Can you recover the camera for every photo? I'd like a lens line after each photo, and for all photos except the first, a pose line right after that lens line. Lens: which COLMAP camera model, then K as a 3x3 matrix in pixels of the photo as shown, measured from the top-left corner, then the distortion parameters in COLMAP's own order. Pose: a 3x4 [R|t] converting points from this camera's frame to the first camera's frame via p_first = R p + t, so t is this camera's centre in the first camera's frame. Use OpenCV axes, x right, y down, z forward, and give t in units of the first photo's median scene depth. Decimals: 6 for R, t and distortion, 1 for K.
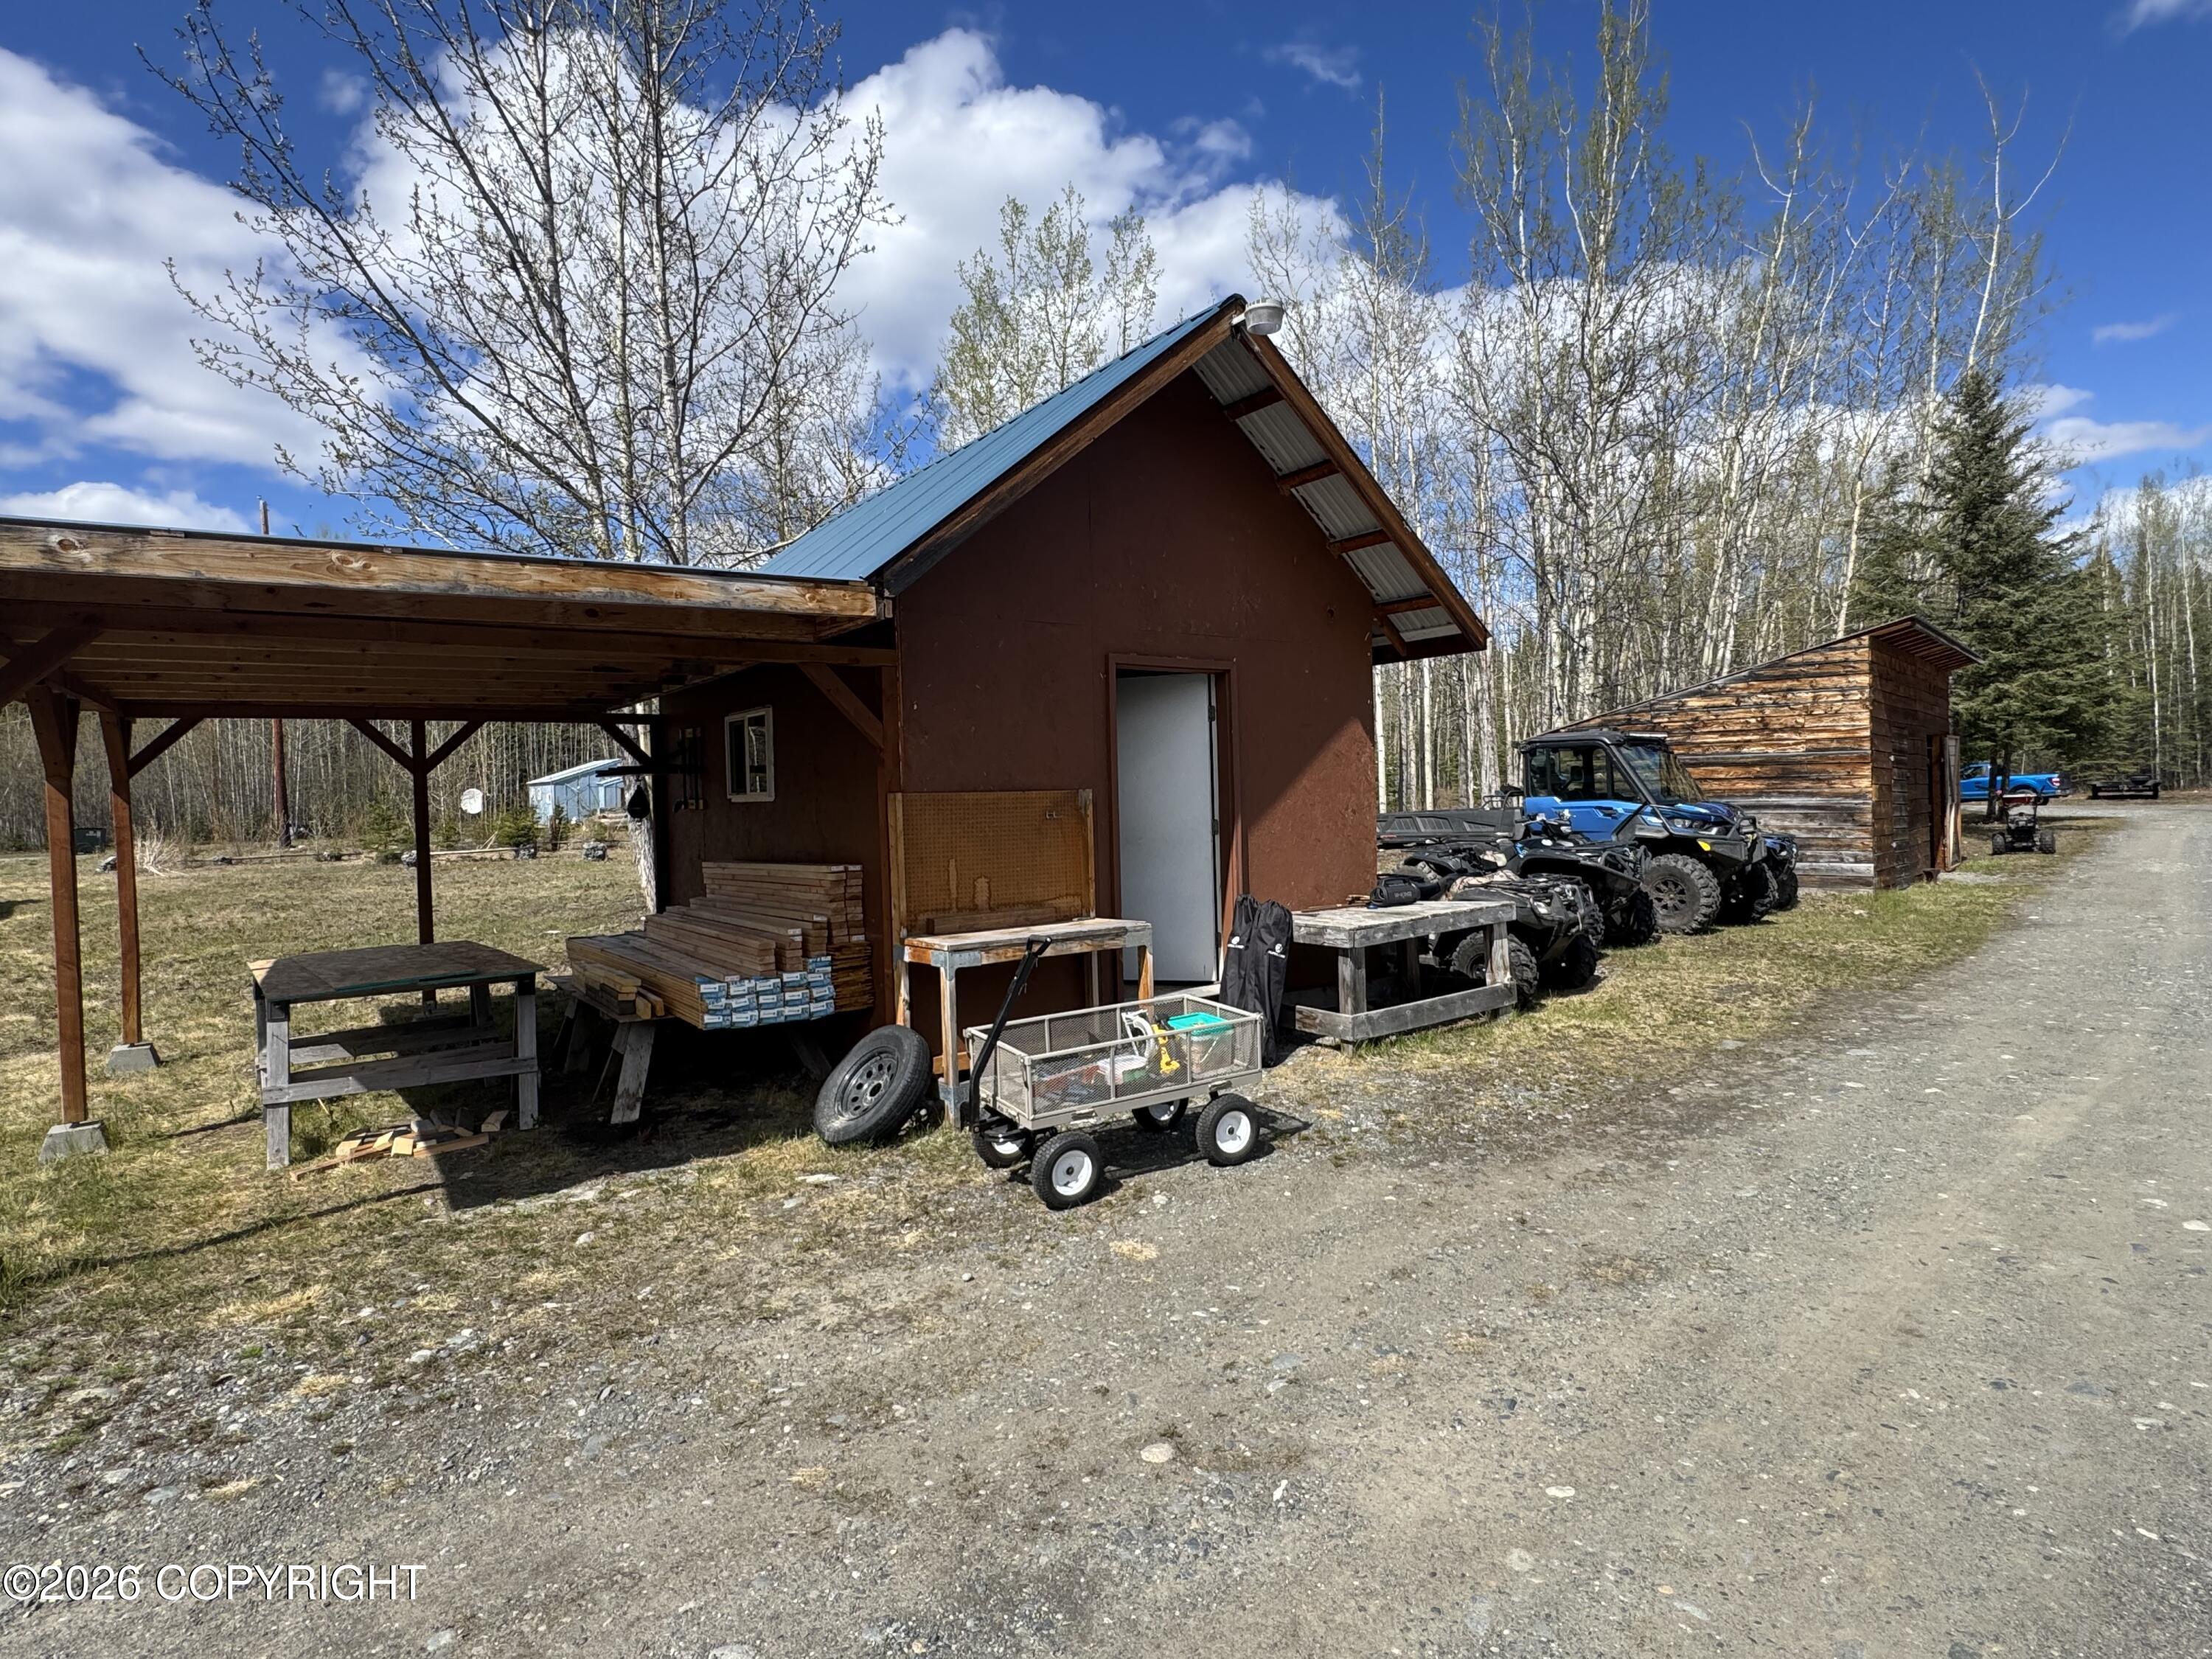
lens RADIAL K [[1112.5, 0, 1112.4], [0, 1112.5, 826.7], [0, 0, 1]] dist [-0.005123, 0.000190]
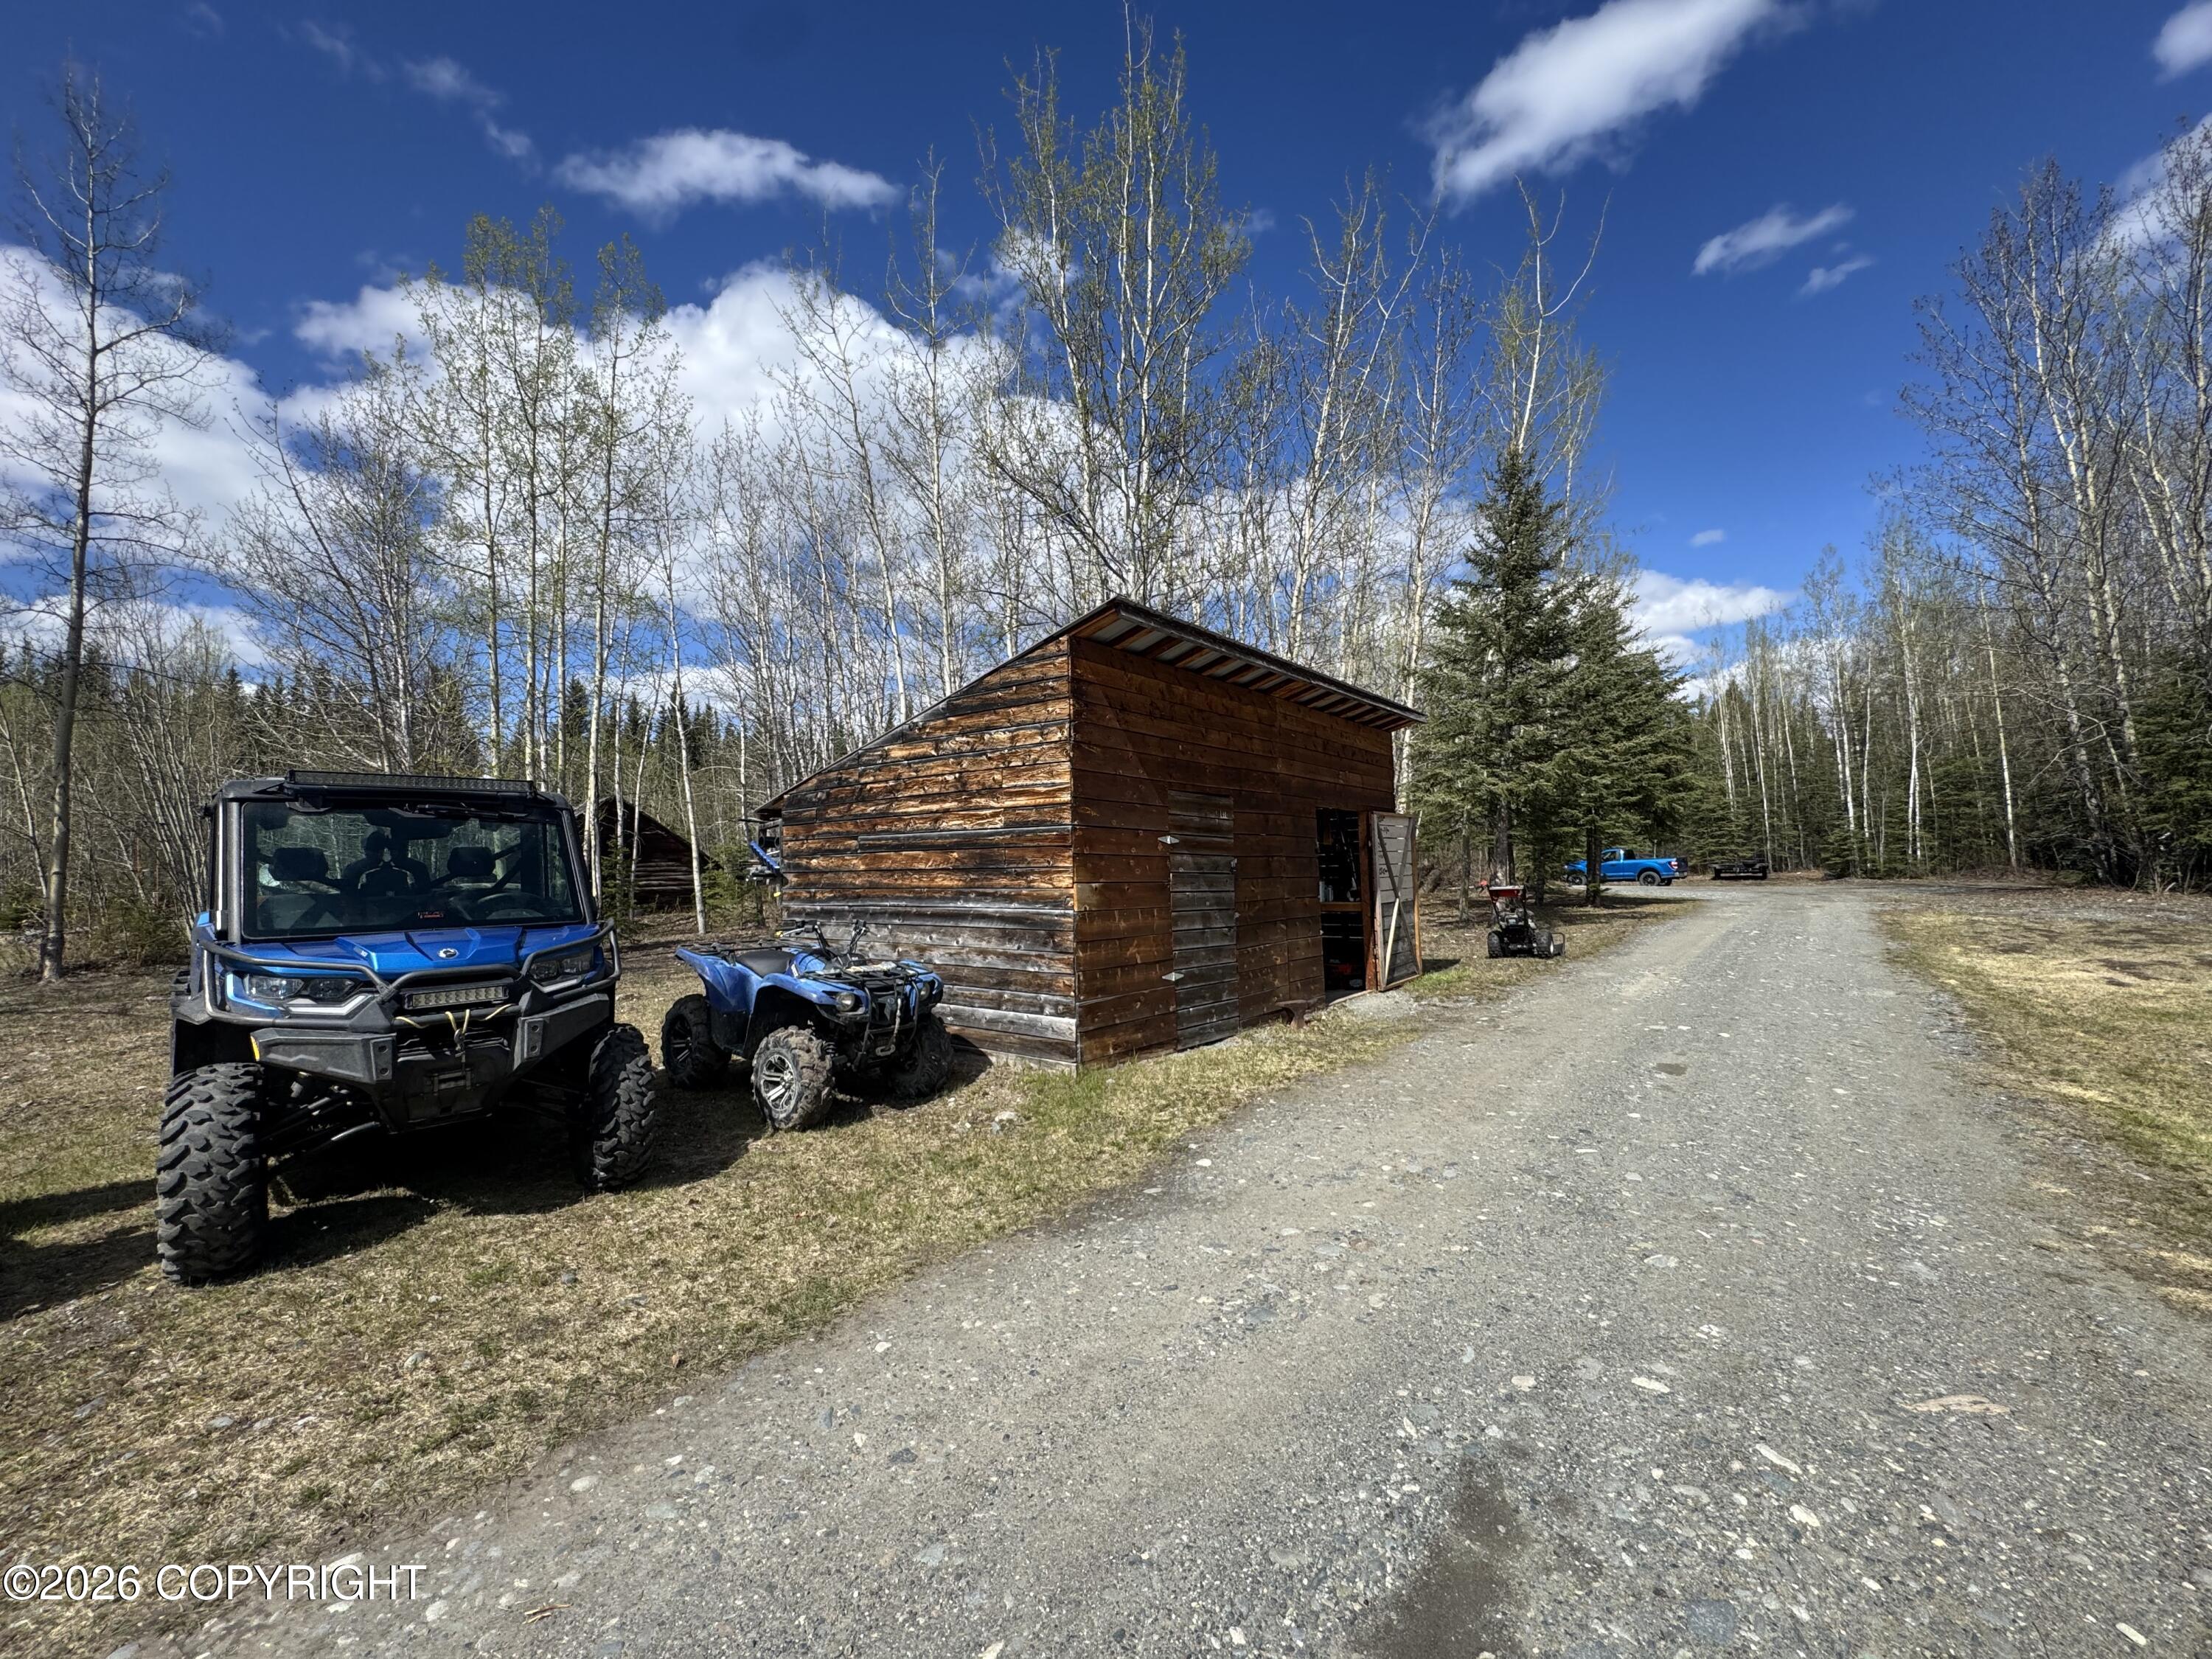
lens RADIAL K [[886.3, 0, 1090.3], [0, 886.3, 824.6], [0, 0, 1]] dist [0.001425, -0.000060]
pose [[0.996370, 0.009962, 0.084548, 0.626516], [-0.003354, 0.996952, -0.077944, -0.031058], [-0.085066, 0.077378, 0.993366, 0.506671]]
